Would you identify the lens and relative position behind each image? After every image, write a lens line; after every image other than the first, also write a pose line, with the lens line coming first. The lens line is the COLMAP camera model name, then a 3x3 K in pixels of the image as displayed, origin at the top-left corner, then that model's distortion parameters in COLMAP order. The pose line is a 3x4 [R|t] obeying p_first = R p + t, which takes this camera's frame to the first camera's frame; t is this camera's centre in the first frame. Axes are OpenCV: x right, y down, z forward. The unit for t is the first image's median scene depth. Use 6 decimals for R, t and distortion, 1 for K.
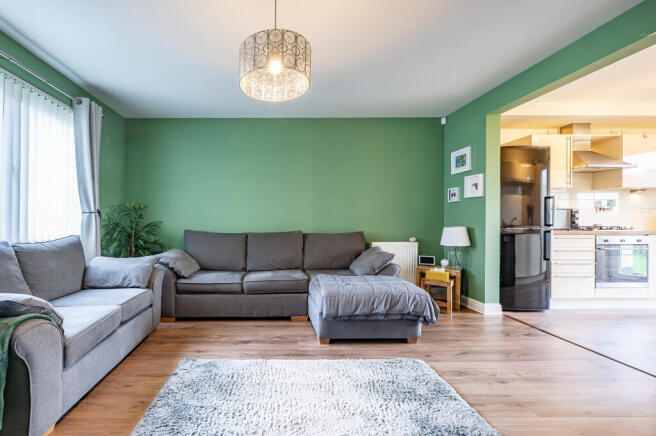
lens RADIAL K [[269.3, 0, 324.5], [0, 269.3, 217.1], [0, 0, 1]] dist [0.003090, 0.000224]
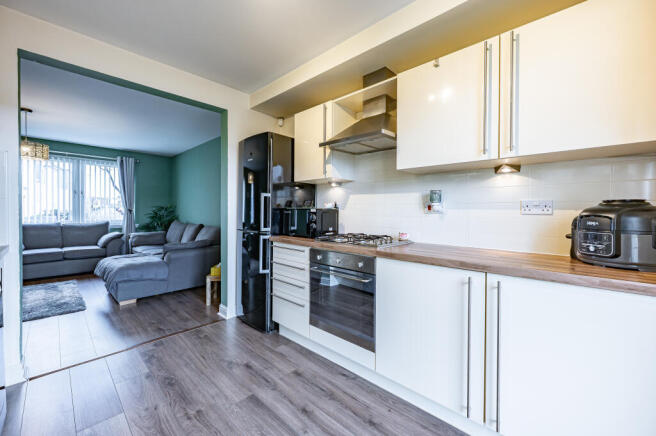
lens RADIAL K [[269.3, 0, 331.4], [0, 269.3, 212.9], [0, 0, 1]] dist [0.003090, 0.000224]
pose [[0.705752, 0.015236, -0.708295, 1.559343], [0.002982, 0.999696, 0.024476, -0.039538], [0.708453, -0.019387, 0.705492, 0.578991]]
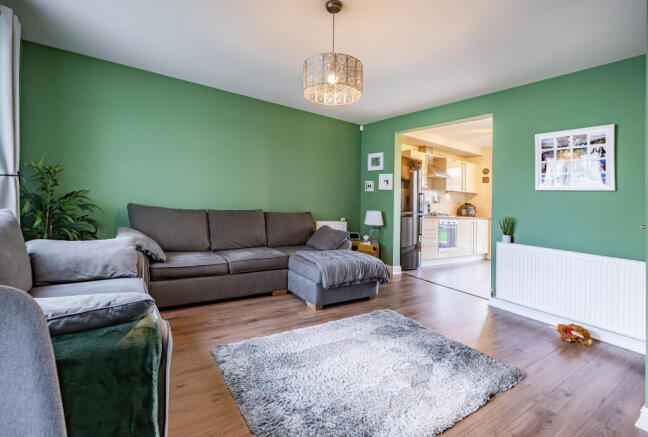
lens RADIAL K [[268.0, 0, 316.8], [0, 268.0, 185.6], [0, 0, 1]] dist [0.008861, 0.000198]
pose [[0.852368, 0.081916, 0.516487, -0.483501], [-0.072681, 0.996626, -0.038119, -0.018387], [-0.517867, -0.005048, 0.855446, 0.005208]]
